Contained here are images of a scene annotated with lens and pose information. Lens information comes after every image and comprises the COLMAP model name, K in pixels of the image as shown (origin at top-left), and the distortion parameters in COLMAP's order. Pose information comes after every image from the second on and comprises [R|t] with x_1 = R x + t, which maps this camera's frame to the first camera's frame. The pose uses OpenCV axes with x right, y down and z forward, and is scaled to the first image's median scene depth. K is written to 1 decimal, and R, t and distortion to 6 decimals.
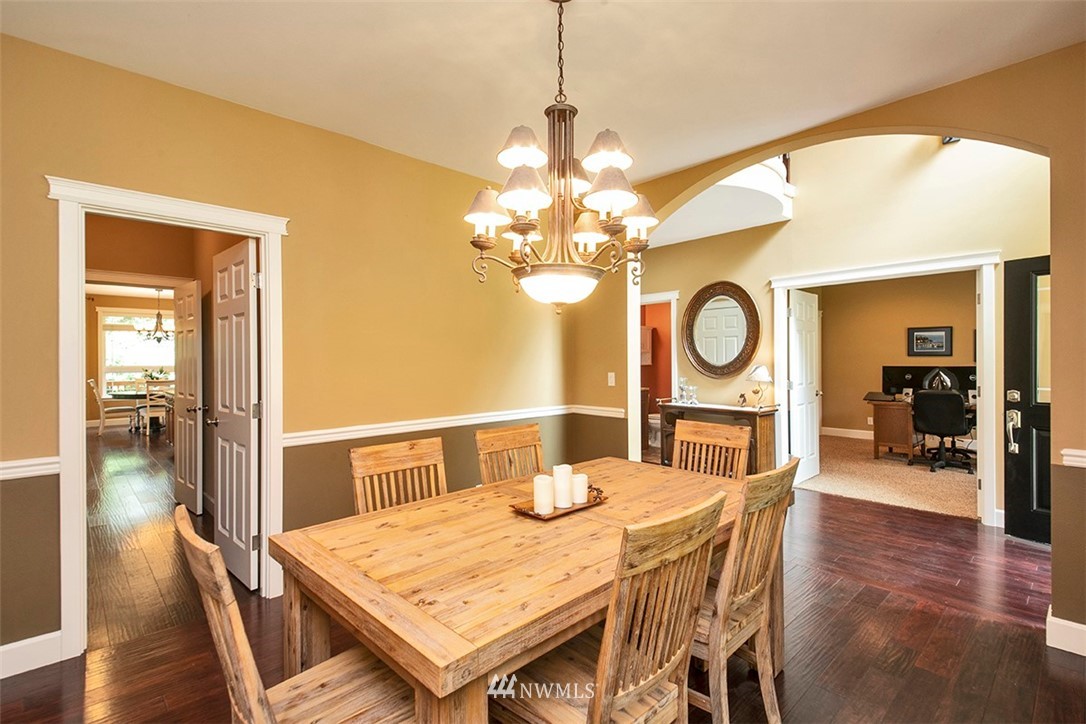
lens RADIAL K [[527.7, 0, 537.2], [0, 527.7, 360.3], [0, 0, 1]] dist [-0.015970, -0.000144]
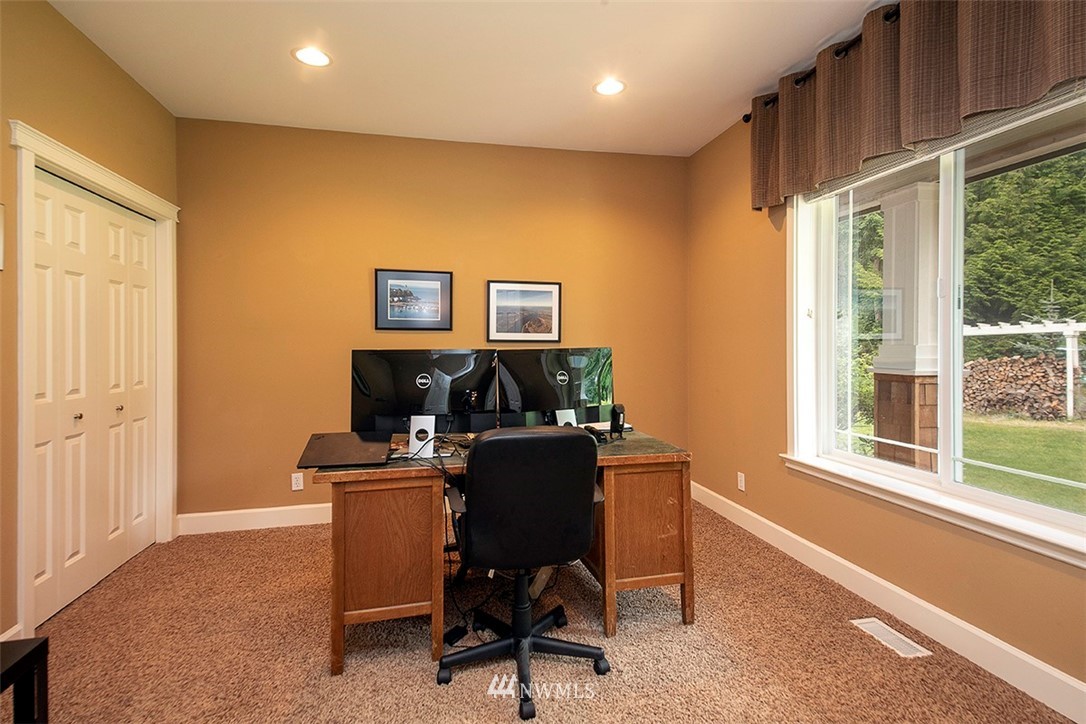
lens RADIAL K [[555.0, 0, 541.1], [0, 555.0, 351.9], [0, 0, 1]] dist [0.013206, -0.000821]
pose [[0.523700, -0.005070, 0.851888, 0.430888], [0.000243, 0.999983, 0.005802, 0.010026], [-0.851903, -0.002831, 0.523692, 0.725104]]
